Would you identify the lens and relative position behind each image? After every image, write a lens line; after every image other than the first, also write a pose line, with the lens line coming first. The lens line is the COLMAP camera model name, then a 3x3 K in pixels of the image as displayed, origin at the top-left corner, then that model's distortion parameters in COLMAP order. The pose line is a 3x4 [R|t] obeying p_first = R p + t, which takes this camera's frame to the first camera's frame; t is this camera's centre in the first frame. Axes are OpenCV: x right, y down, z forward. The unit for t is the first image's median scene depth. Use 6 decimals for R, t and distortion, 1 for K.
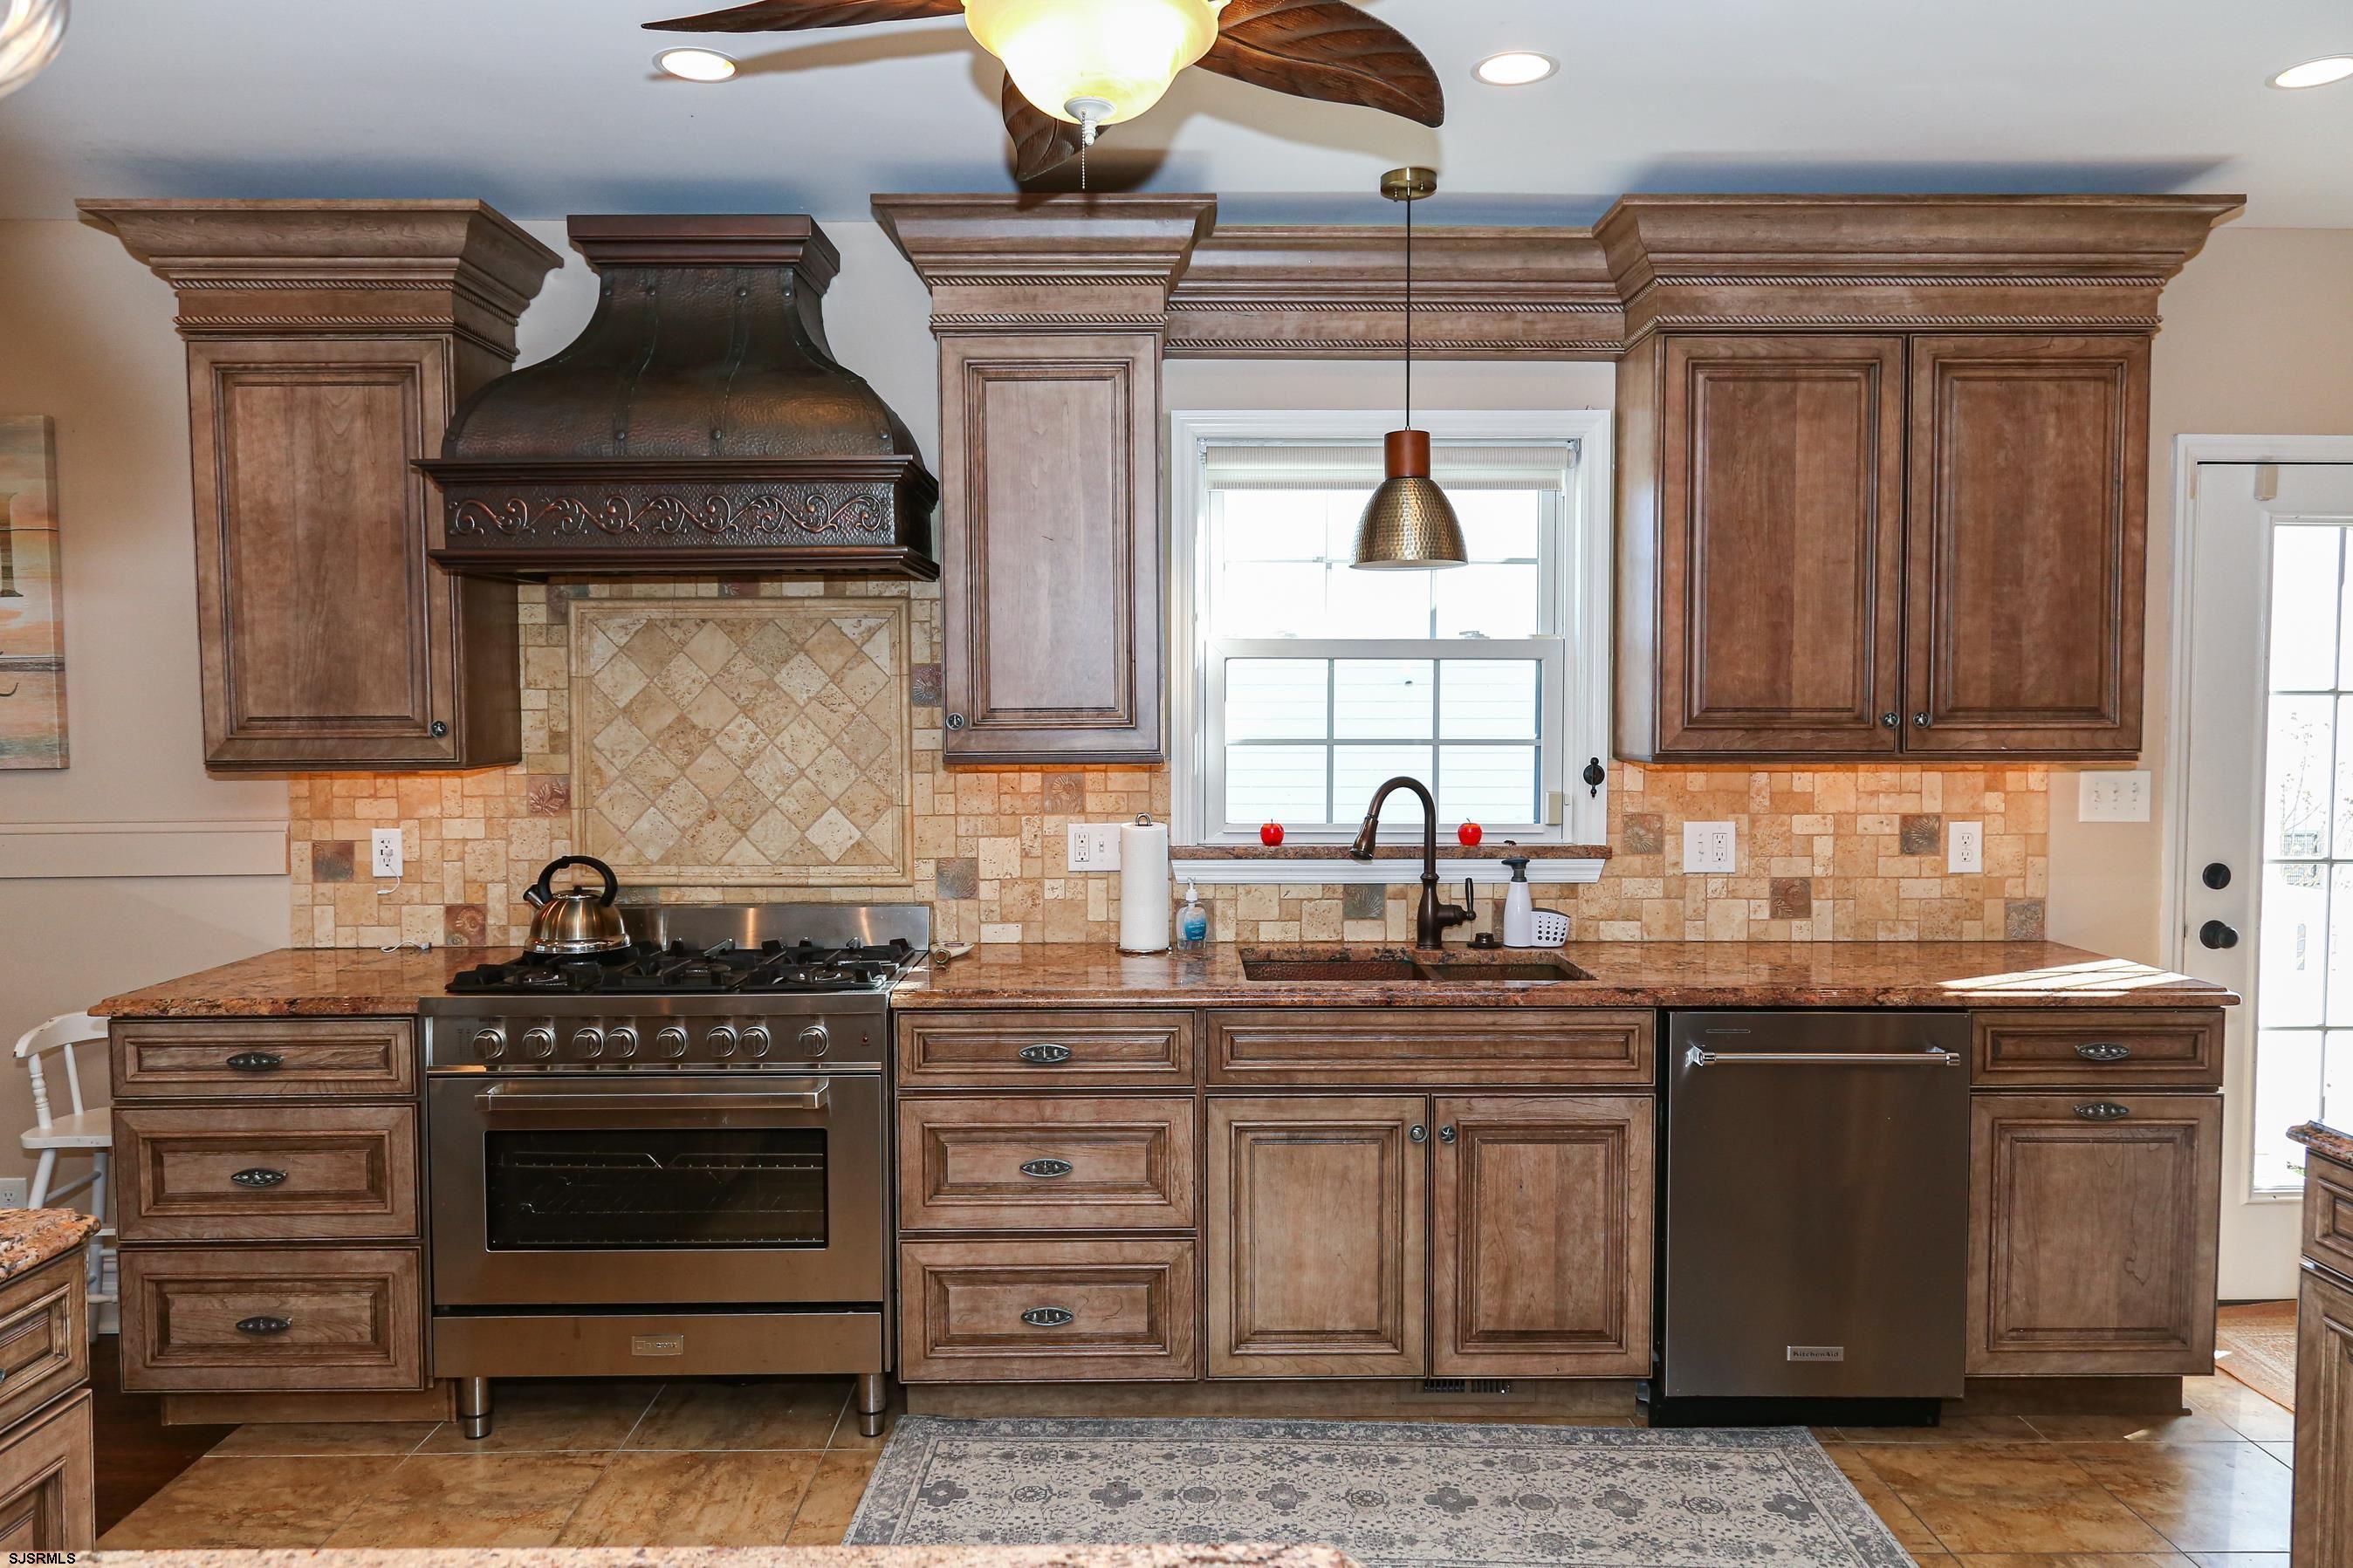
lens RADIAL K [[1588.7, 0, 1182.5], [0, 1588.7, 781.8], [0, 0, 1]] dist [0.010186, 0.002419]
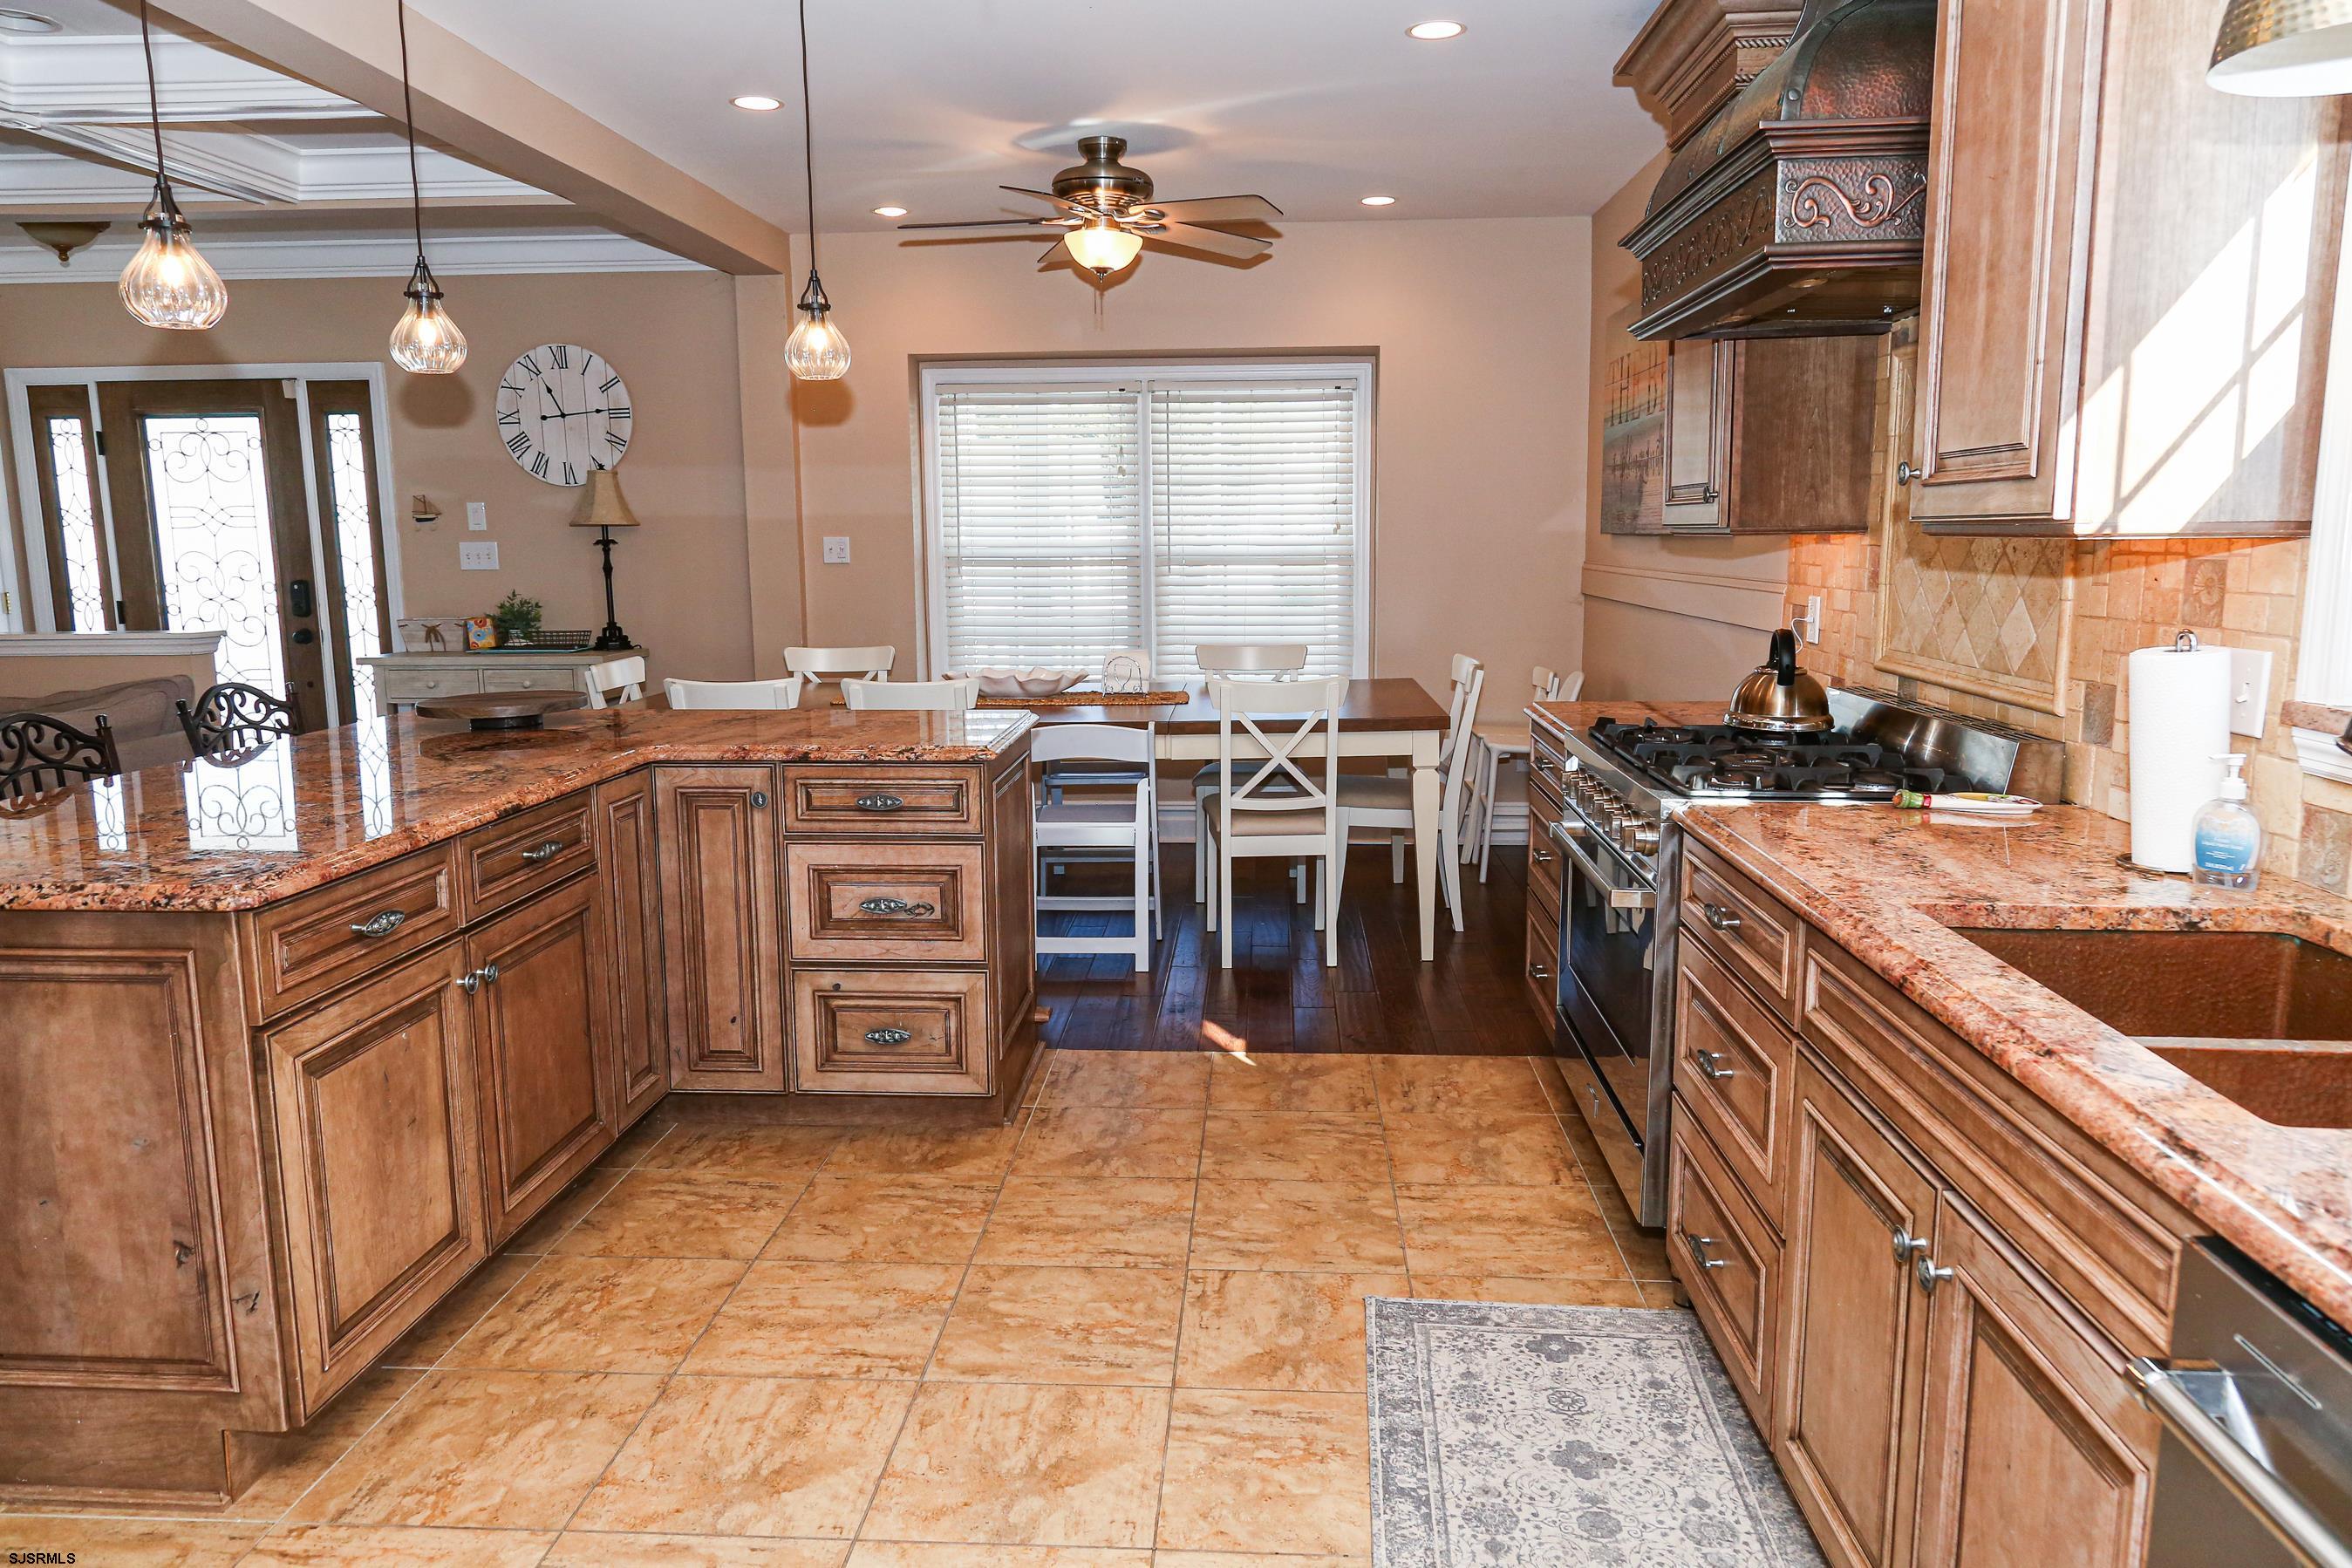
lens RADIAL K [[1588.2, 0, 1178.7], [0, 1588.2, 774.9], [0, 0, 1]] dist [0.010186, 0.002419]
pose [[-0.077928, 0.160520, -0.983952, 0.682060], [-0.043813, 0.985448, 0.164234, -0.009322], [0.995996, 0.055909, -0.069761, 0.815326]]
